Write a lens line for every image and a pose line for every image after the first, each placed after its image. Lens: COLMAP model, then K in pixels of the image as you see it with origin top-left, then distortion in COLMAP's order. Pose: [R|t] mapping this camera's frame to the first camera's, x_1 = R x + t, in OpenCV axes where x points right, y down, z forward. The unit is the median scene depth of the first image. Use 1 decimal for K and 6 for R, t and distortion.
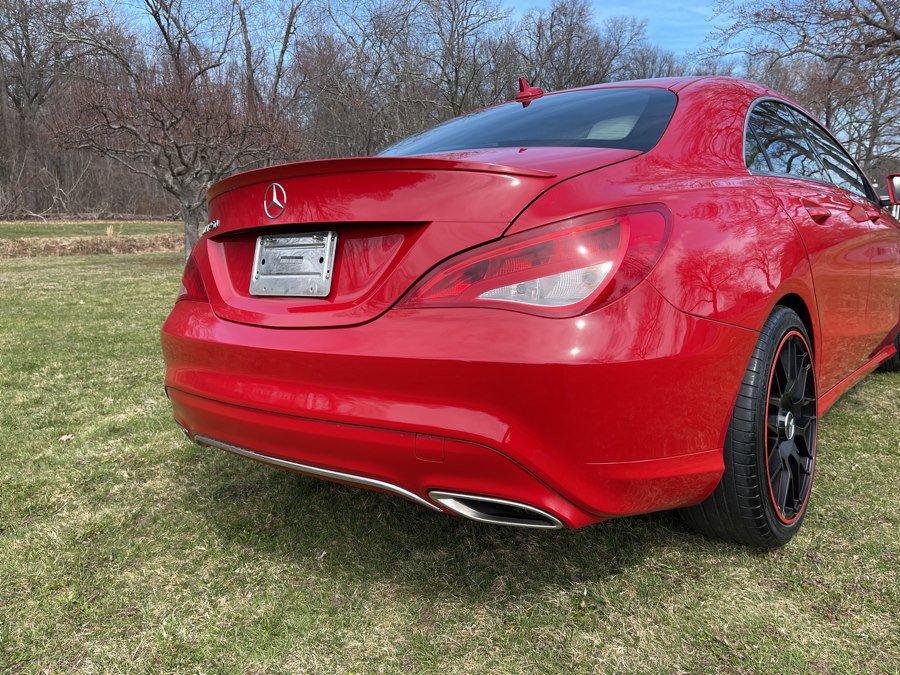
lens RADIAL K [[679.5, 0, 448.4], [0, 679.5, 333.1], [0, 0, 1]] dist [0.071657, -0.105337]
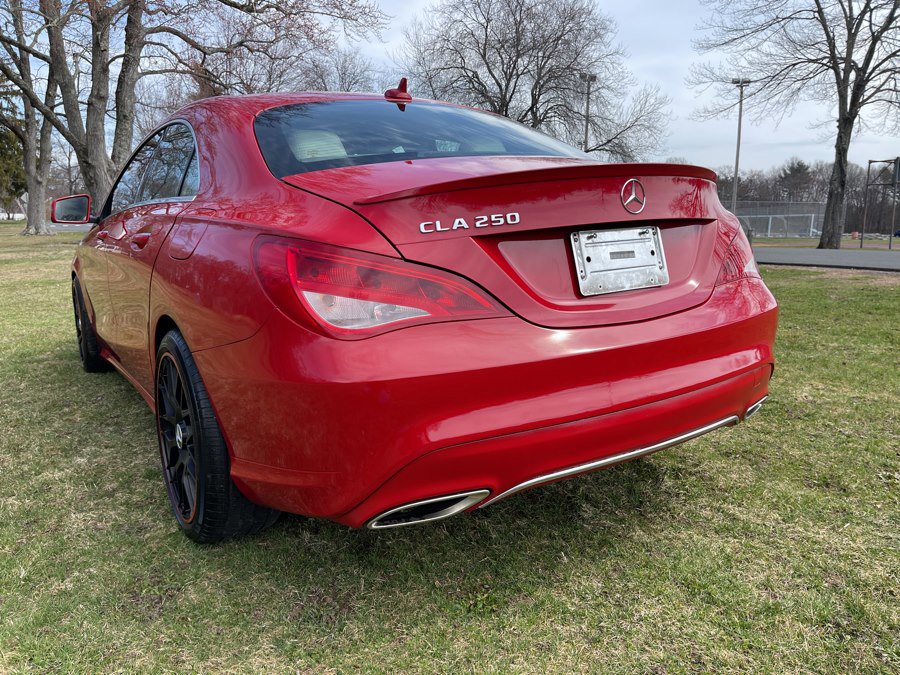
lens RADIAL K [[679.5, 0, 458.2], [0, 679.5, 334.1], [0, 0, 1]] dist [0.071657, -0.105337]
pose [[0.279765, -0.144245, 0.949171, -1.071488], [0.146005, 0.983542, 0.106434, -0.113405], [-0.948902, 0.108807, 0.296221, 0.795628]]
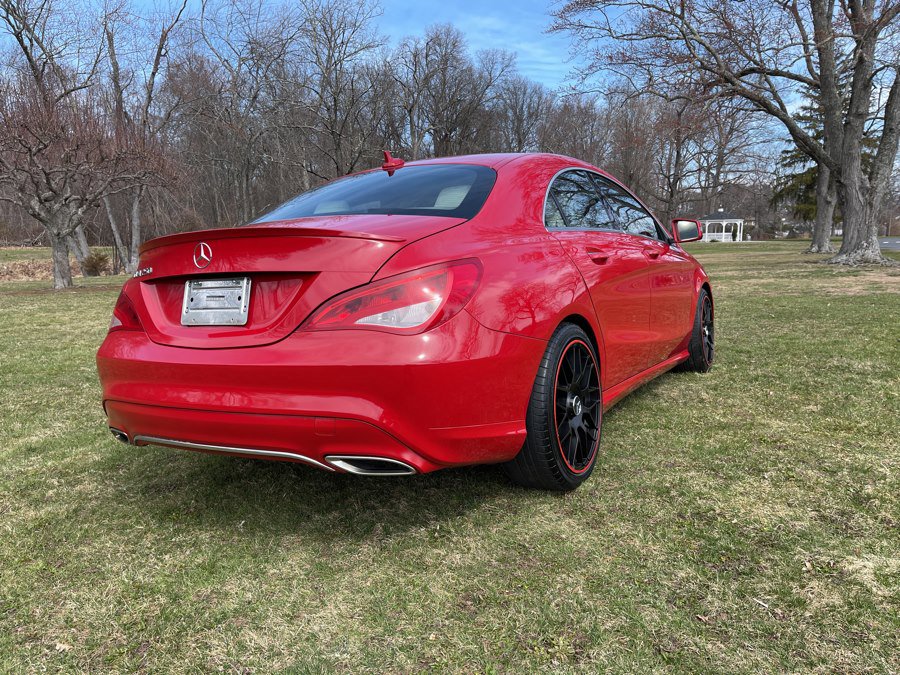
lens RADIAL K [[679.5, 0, 447.5], [0, 679.5, 337.5], [0, 0, 1]] dist [0.071657, -0.105337]
pose [[0.986155, -0.029205, 0.163232, -0.000863], [0.033328, 0.999189, -0.022577, 0.013721], [-0.162440, 0.027705, 0.986329, -0.342462]]
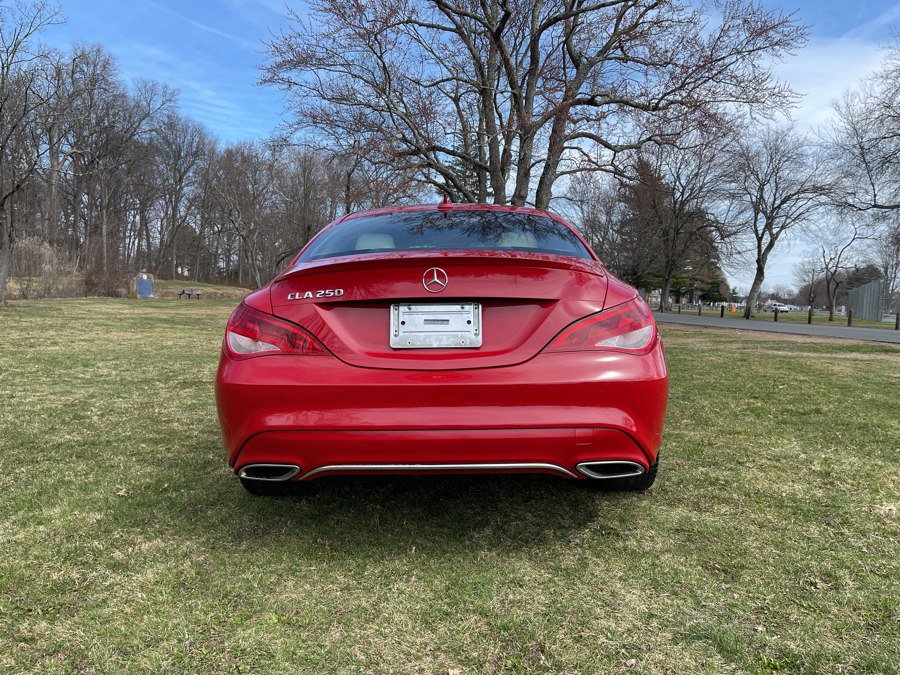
lens RADIAL K [[679.5, 0, 448.1], [0, 679.5, 336.7], [0, 0, 1]] dist [0.071657, -0.105337]
pose [[0.788148, -0.001851, 0.615483, -0.894845], [0.057359, 0.995864, -0.070455, 0.018505], [-0.612807, 0.090833, 0.784995, -0.081610]]
